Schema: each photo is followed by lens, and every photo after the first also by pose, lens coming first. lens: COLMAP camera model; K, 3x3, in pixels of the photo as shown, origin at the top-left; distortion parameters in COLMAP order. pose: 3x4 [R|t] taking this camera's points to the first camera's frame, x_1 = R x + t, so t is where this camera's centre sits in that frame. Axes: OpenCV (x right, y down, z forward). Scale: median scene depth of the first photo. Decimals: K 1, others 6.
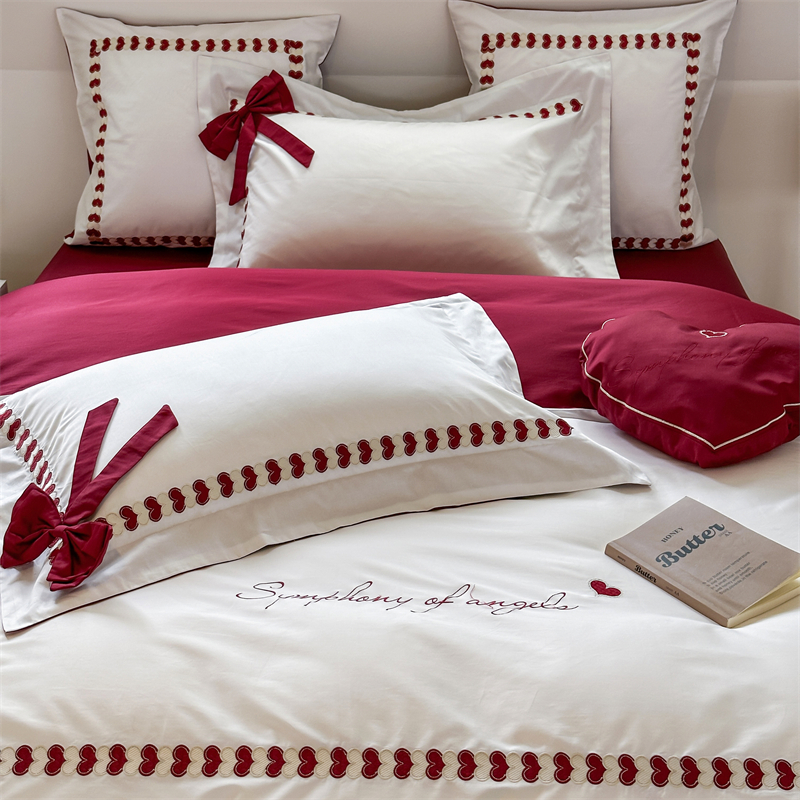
lens RADIAL K [[1156.1, 0, 397.6], [0, 1156.1, 398.9], [0, 0, 1]] dist [0.075342, 0.000000]
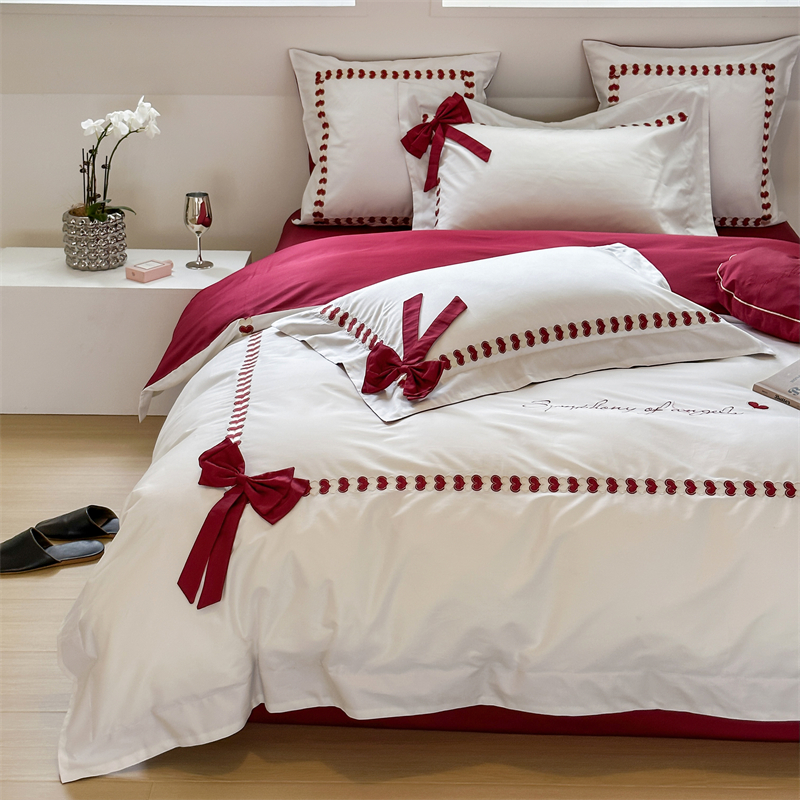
lens RADIAL K [[1156.1, 0, 399.4], [0, 1156.1, 397.0], [0, 0, 1]] dist [0.075342, 0.000000]
pose [[0.999996, -0.001947, 0.001998, -0.184431], [0.002043, 0.998777, -0.049408, 0.140121], [-0.001899, 0.049412, 0.998777, -0.332294]]
